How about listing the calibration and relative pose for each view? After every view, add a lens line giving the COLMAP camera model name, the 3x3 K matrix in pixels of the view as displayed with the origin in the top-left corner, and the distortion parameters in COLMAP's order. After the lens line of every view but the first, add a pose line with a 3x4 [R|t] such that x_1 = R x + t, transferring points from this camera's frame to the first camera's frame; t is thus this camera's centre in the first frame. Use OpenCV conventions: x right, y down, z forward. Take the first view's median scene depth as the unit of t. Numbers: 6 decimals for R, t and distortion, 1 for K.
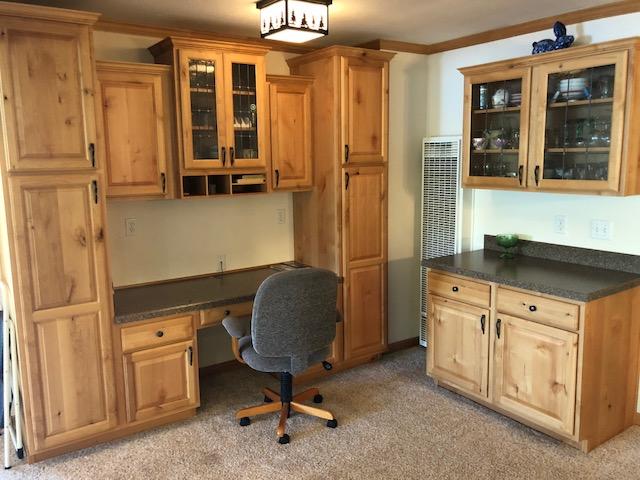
lens RADIAL K [[518.0, 0, 319.7], [0, 518.0, 238.1], [0, 0, 1]] dist [-0.014625, -0.030489]
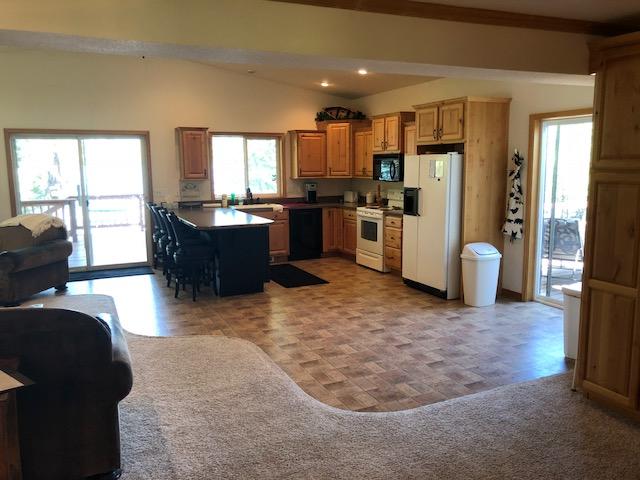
lens RADIAL K [[518.0, 0, 320.8], [0, 518.0, 242.6], [0, 0, 1]] dist [-0.014625, -0.030489]
pose [[-0.185064, 0.166505, -0.968518, 0.789548], [-0.141441, 0.970768, 0.193918, -0.097140], [0.972495, 0.172876, -0.156104, 0.527670]]
